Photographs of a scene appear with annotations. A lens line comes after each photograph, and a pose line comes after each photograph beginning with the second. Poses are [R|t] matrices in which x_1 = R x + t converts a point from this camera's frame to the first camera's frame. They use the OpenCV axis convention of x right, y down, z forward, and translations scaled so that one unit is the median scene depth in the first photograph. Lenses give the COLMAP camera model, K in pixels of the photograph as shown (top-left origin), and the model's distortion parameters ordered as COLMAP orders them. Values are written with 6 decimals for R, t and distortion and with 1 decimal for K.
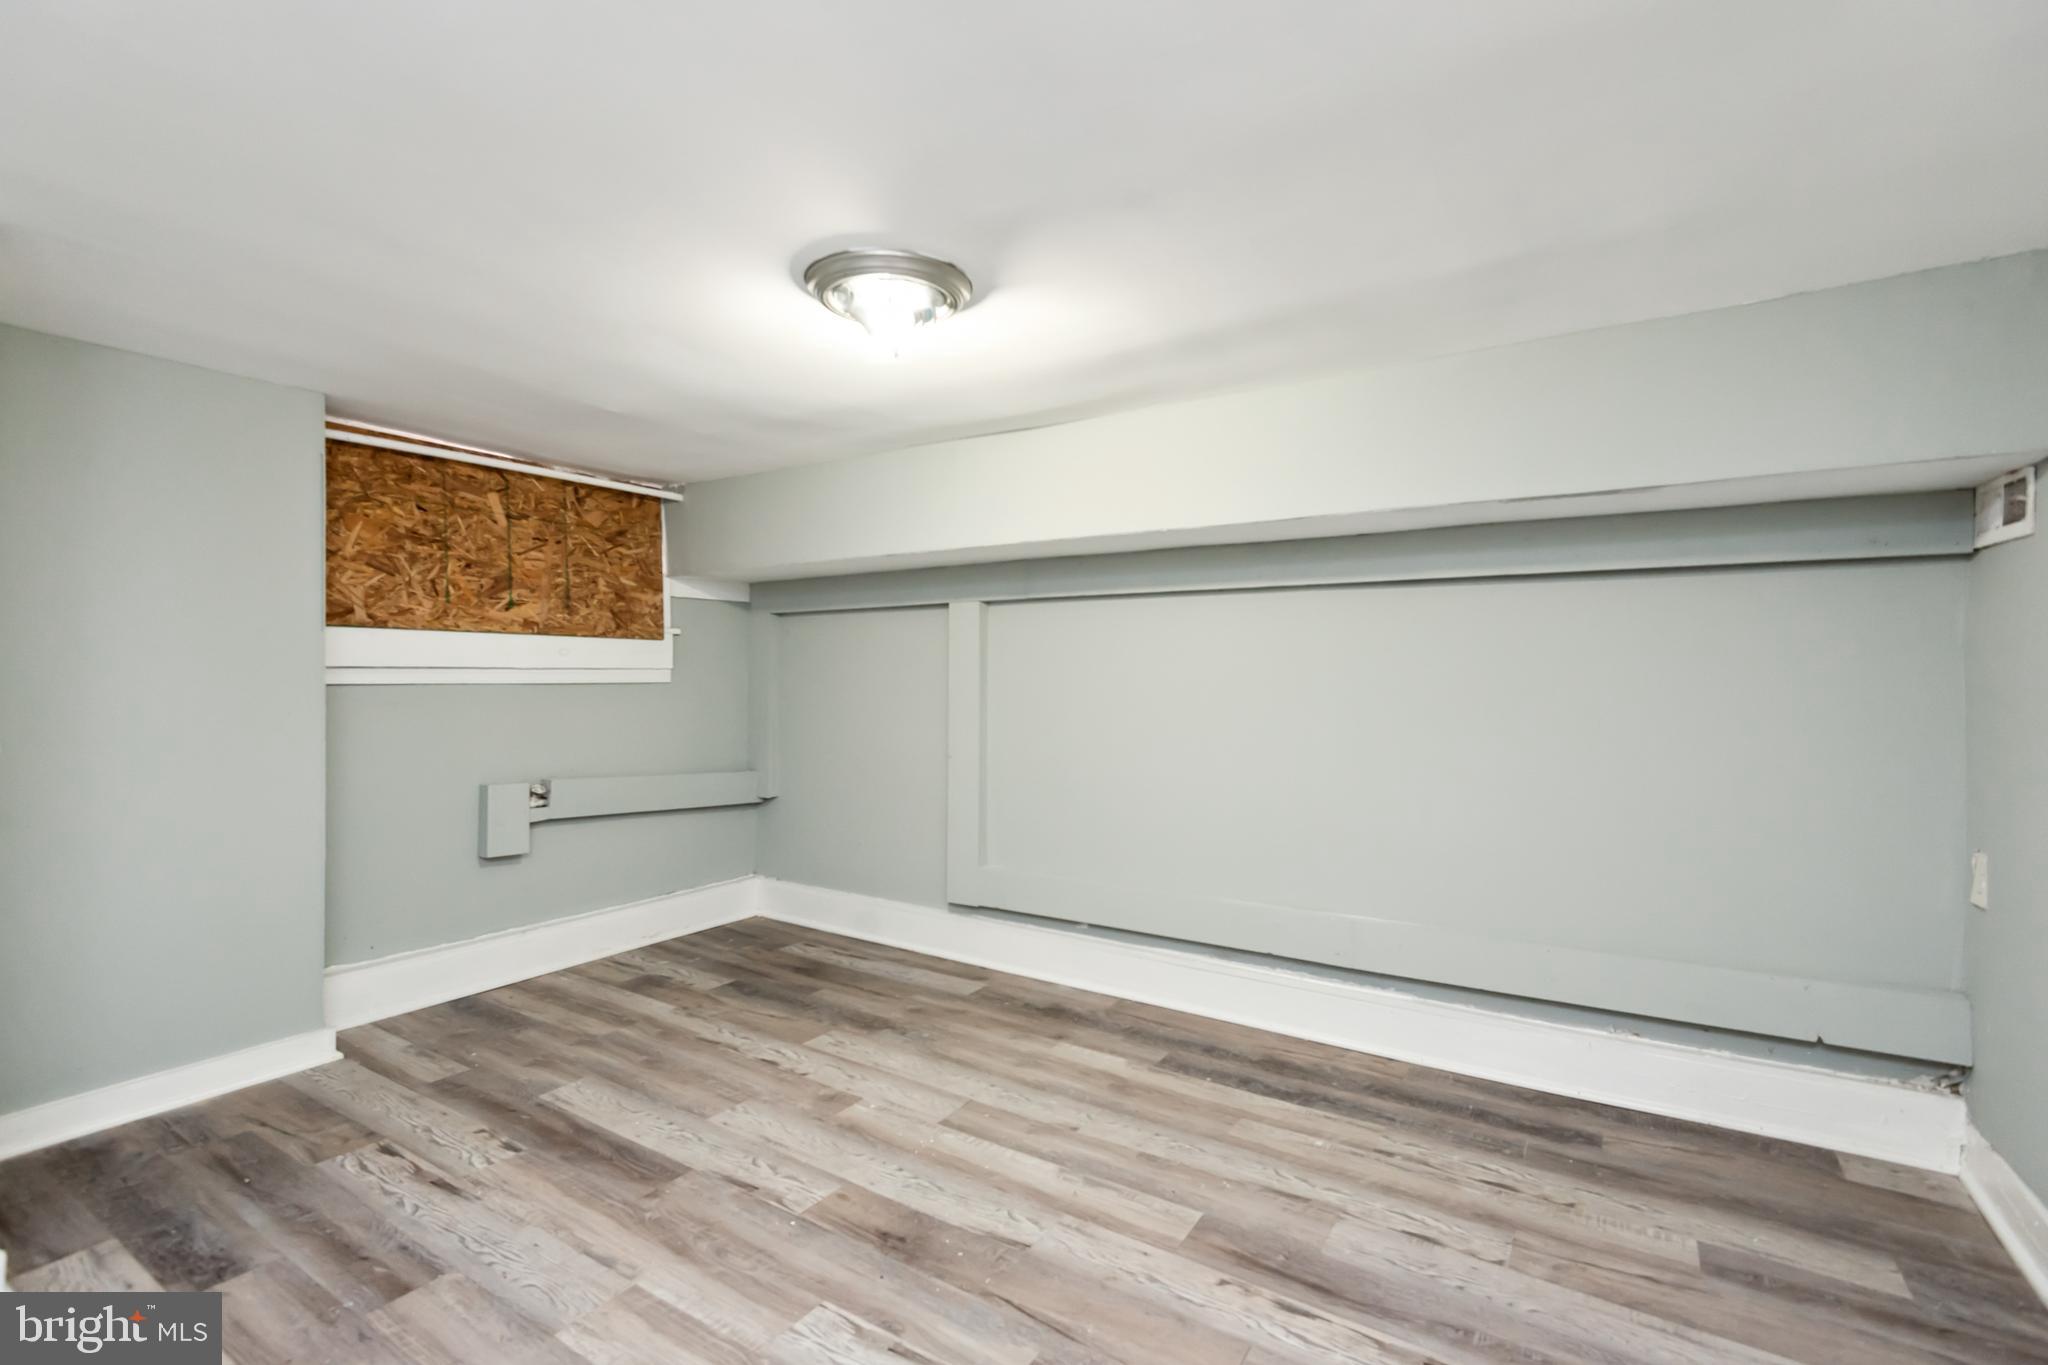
lens RADIAL K [[932.3, 0, 1024.0], [0, 932.3, 682.5], [0, 0, 1]] dist [0.037453, -0.023394]
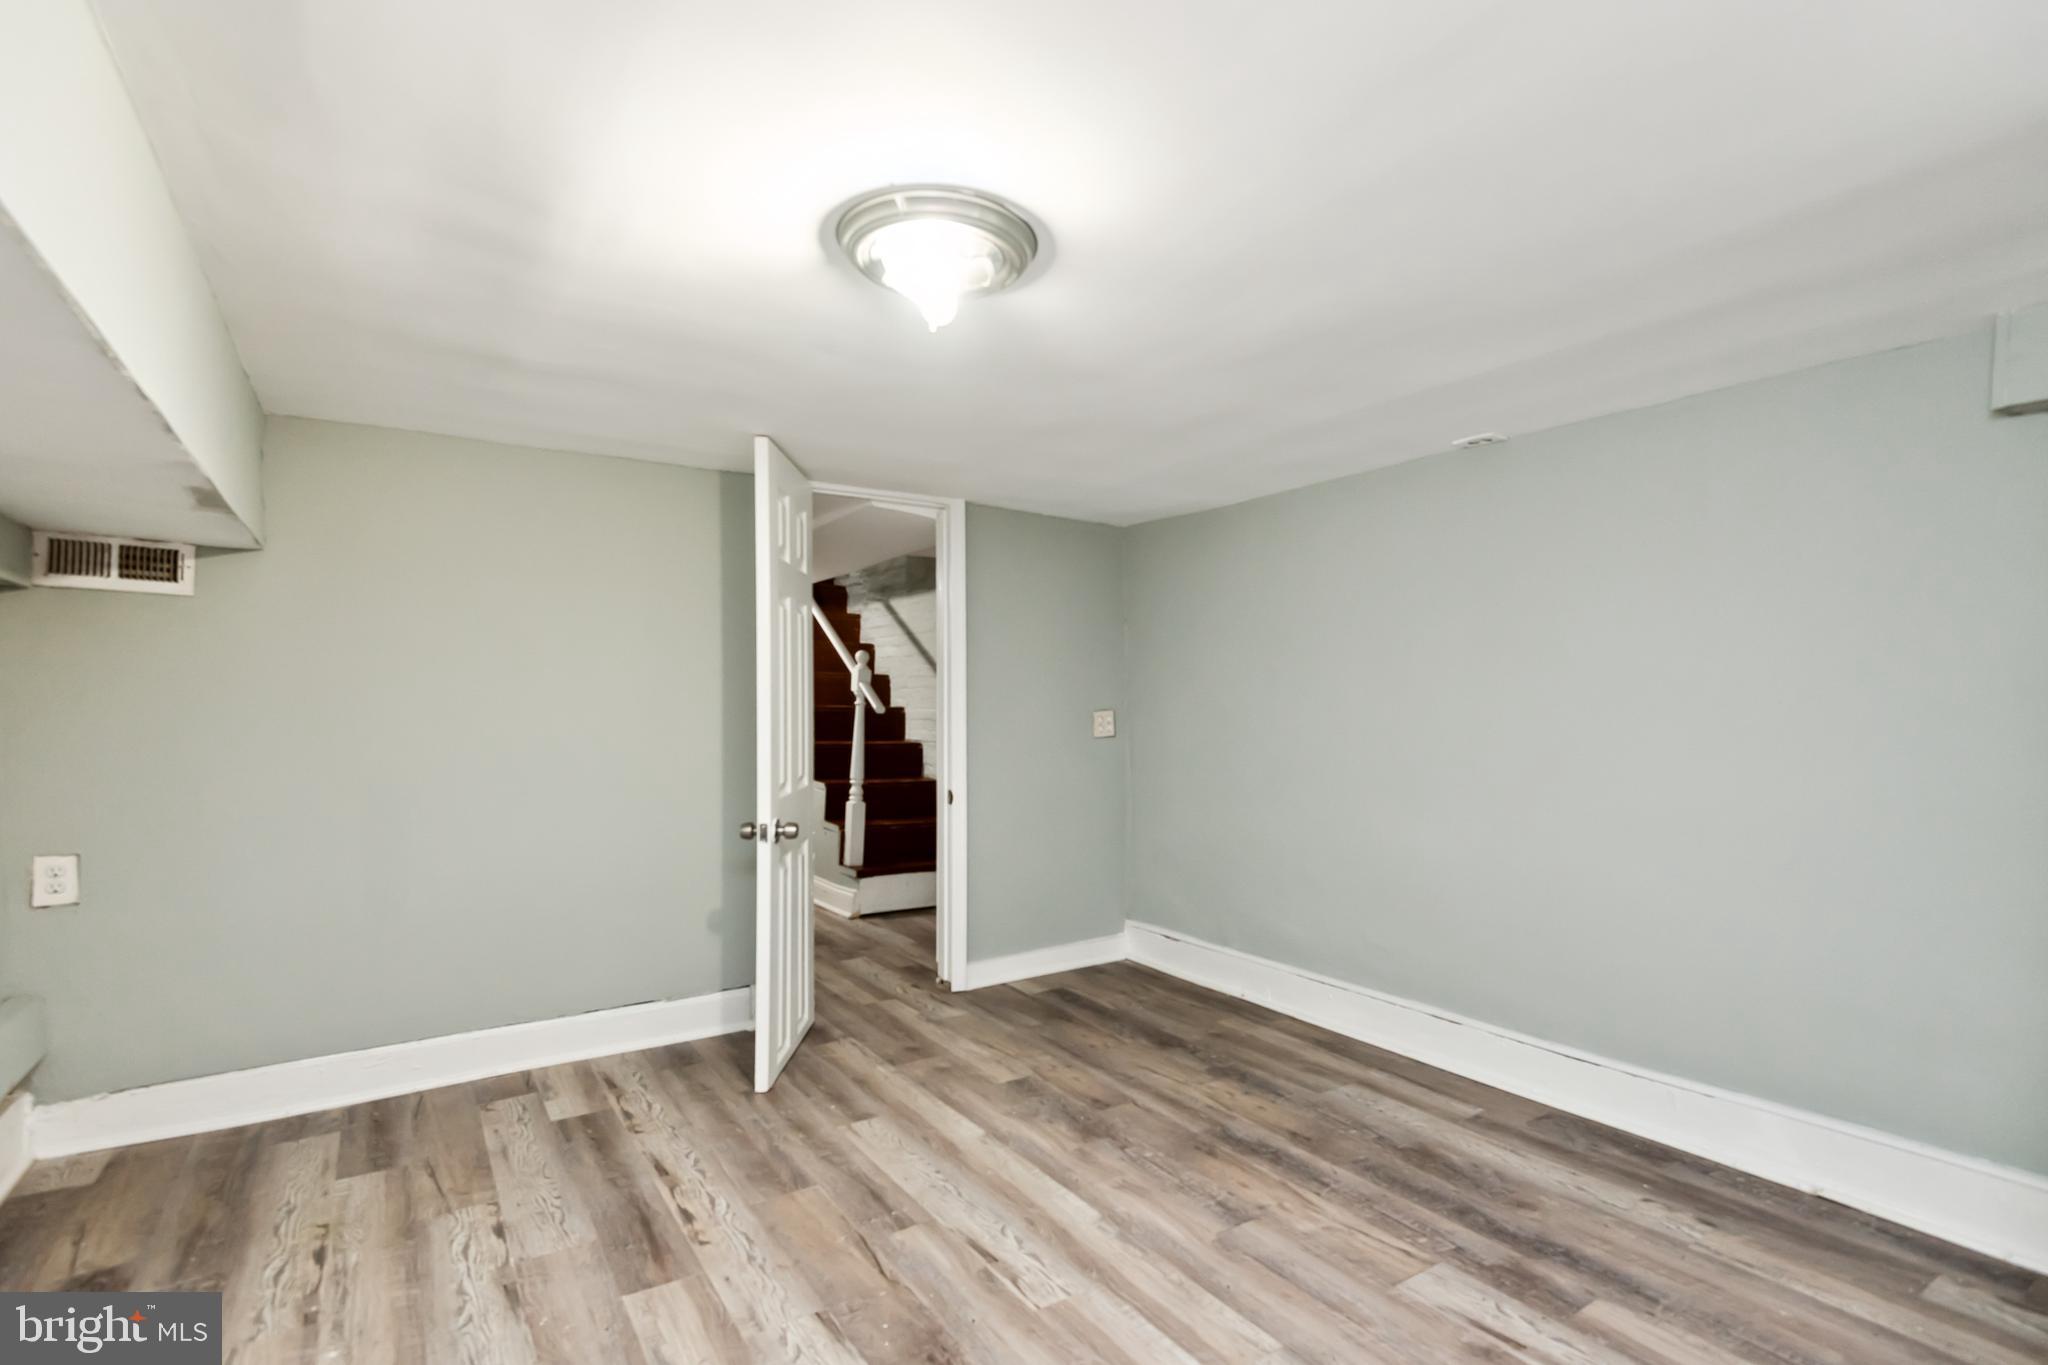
lens RADIAL K [[932.3, 0, 1024.0], [0, 932.3, 682.5], [0, 0, 1]] dist [0.037453, -0.023394]
pose [[-0.910496, -0.000880, 0.413517, -0.584453], [-0.005621, 0.999932, -0.010249, -0.023569], [-0.413479, -0.011656, -0.910439, 1.817460]]
